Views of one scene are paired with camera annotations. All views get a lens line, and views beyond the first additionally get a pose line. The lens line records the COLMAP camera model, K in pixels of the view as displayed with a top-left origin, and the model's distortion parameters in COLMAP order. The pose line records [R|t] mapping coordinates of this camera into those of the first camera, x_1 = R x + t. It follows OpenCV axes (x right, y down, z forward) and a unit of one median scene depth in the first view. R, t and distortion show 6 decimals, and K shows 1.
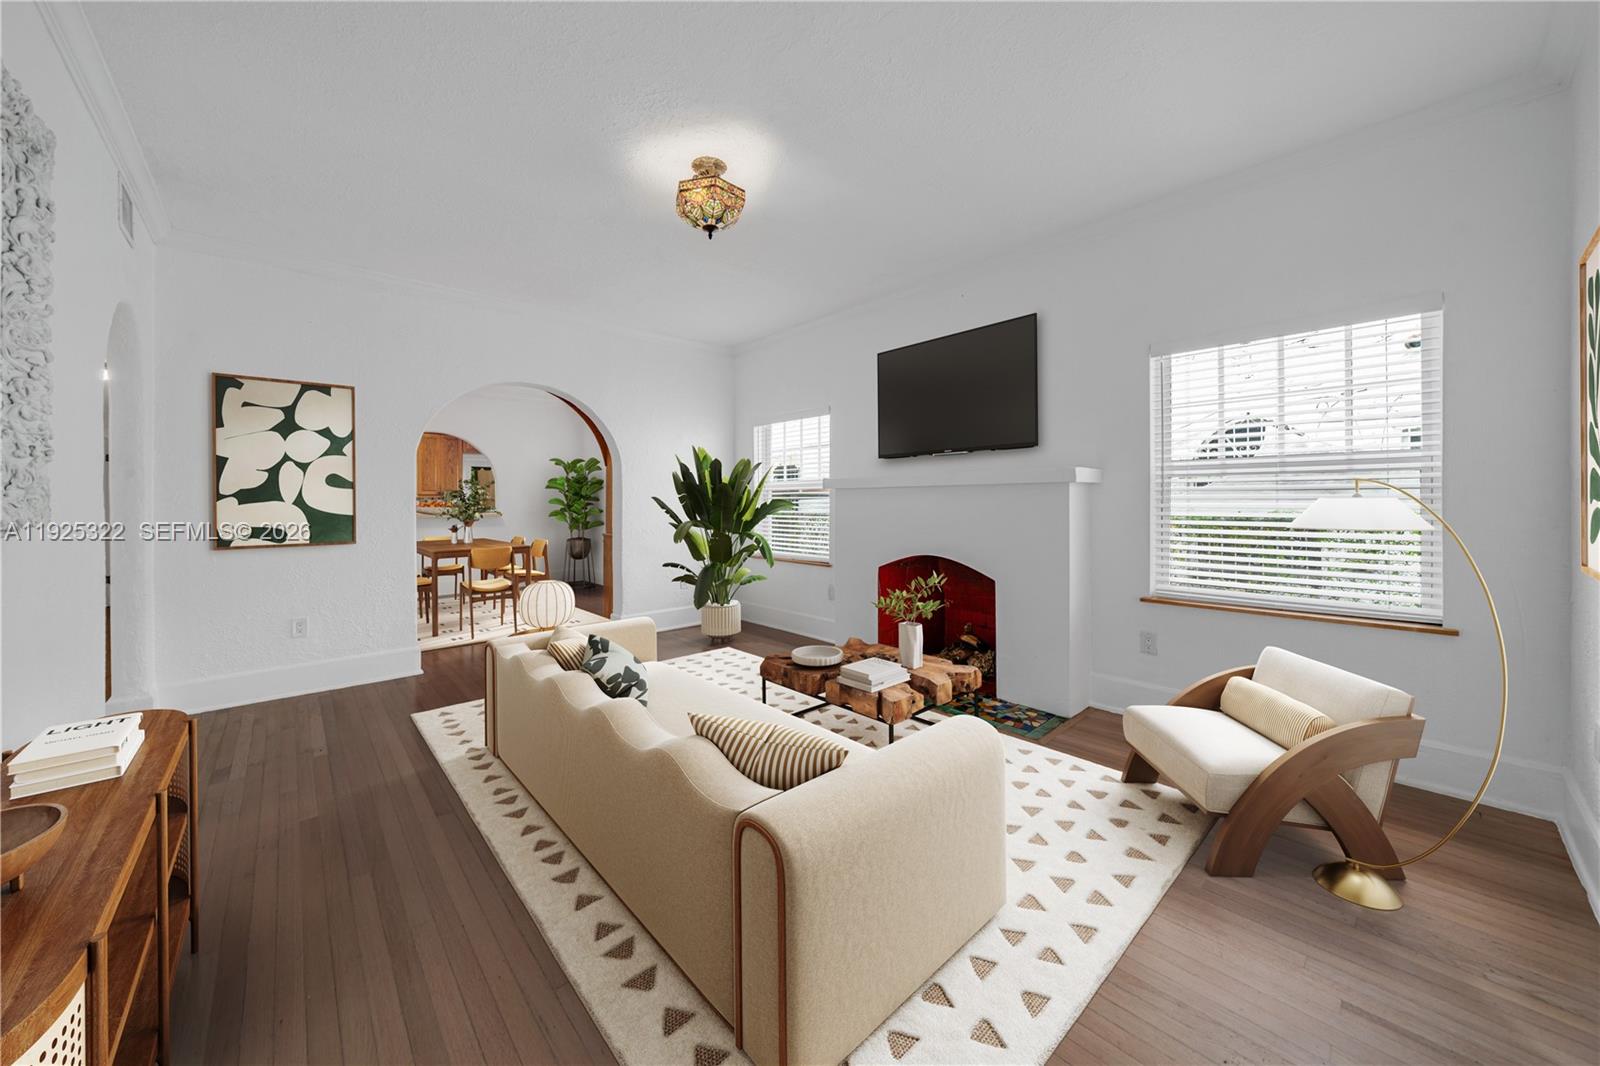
lens RADIAL K [[578.2, 0, 793.4], [0, 578.2, 499.6], [0, 0, 1]] dist [-0.000861, -0.000166]
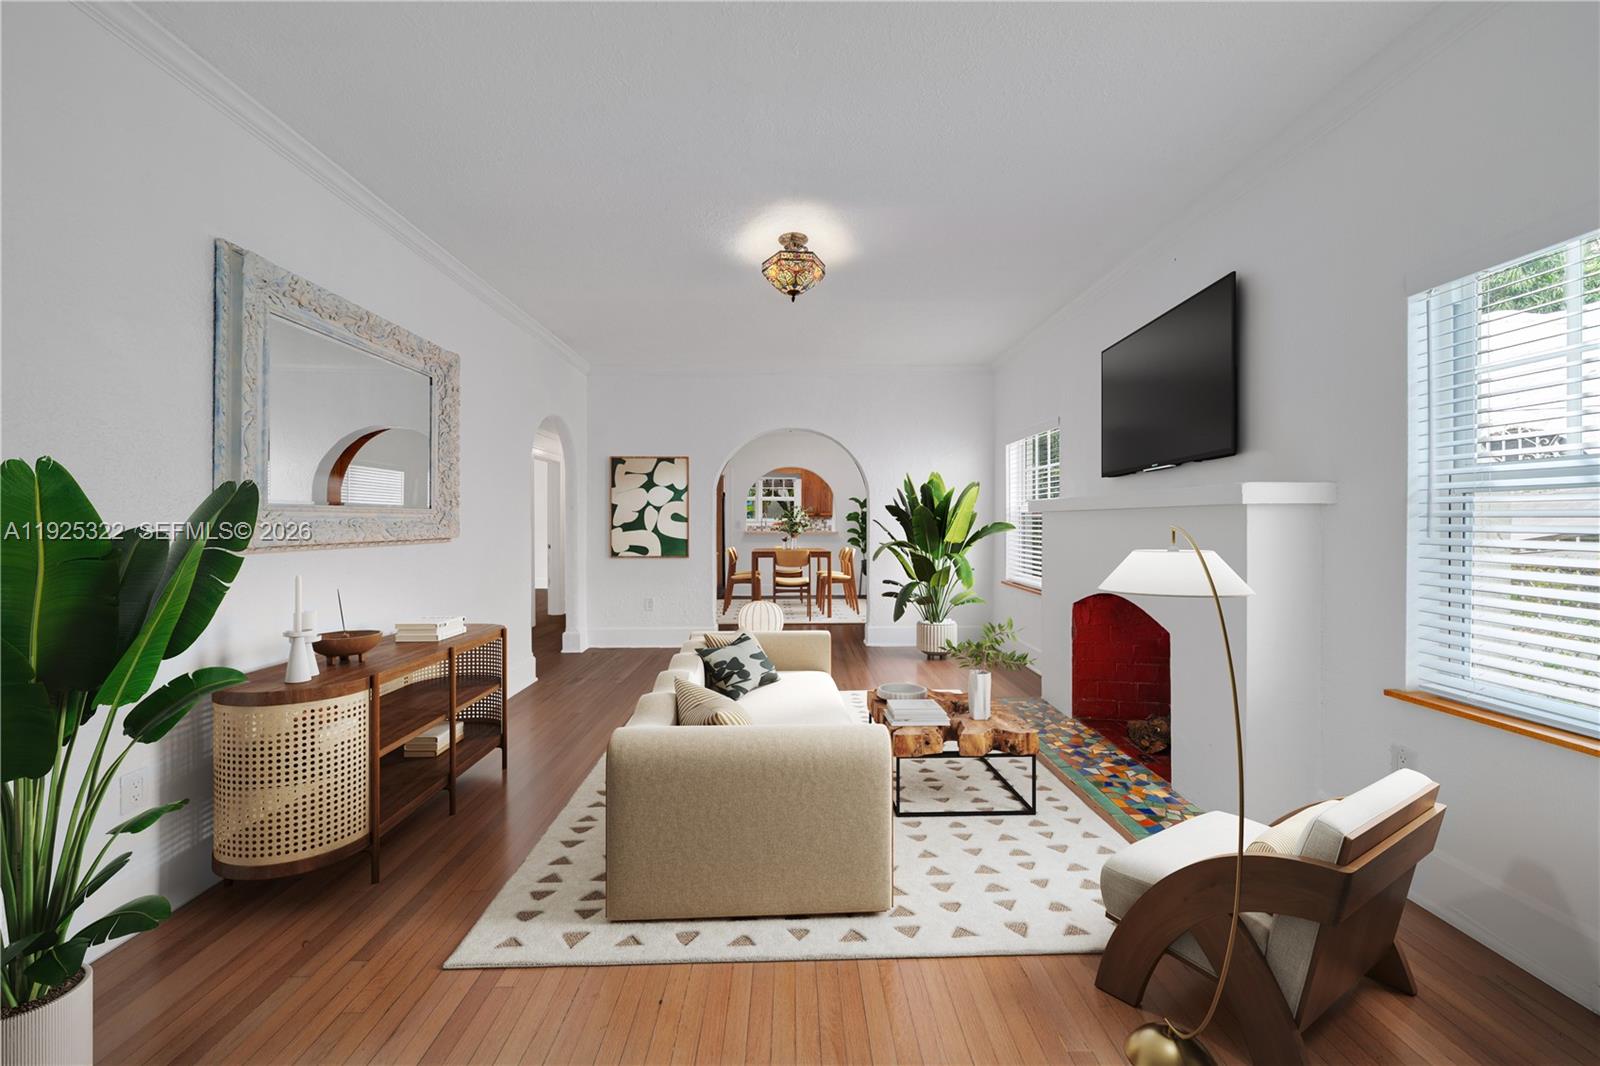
lens RADIAL K [[513.9, 0, 803.8], [0, 513.9, 513.5], [0, 0, 1]] dist [-0.000055, -0.000019]
pose [[0.768017, -0.022632, -0.640030, 0.403572], [-0.002598, 0.999257, -0.038452, 0.011076], [0.640424, 0.031194, 0.767387, 0.157874]]
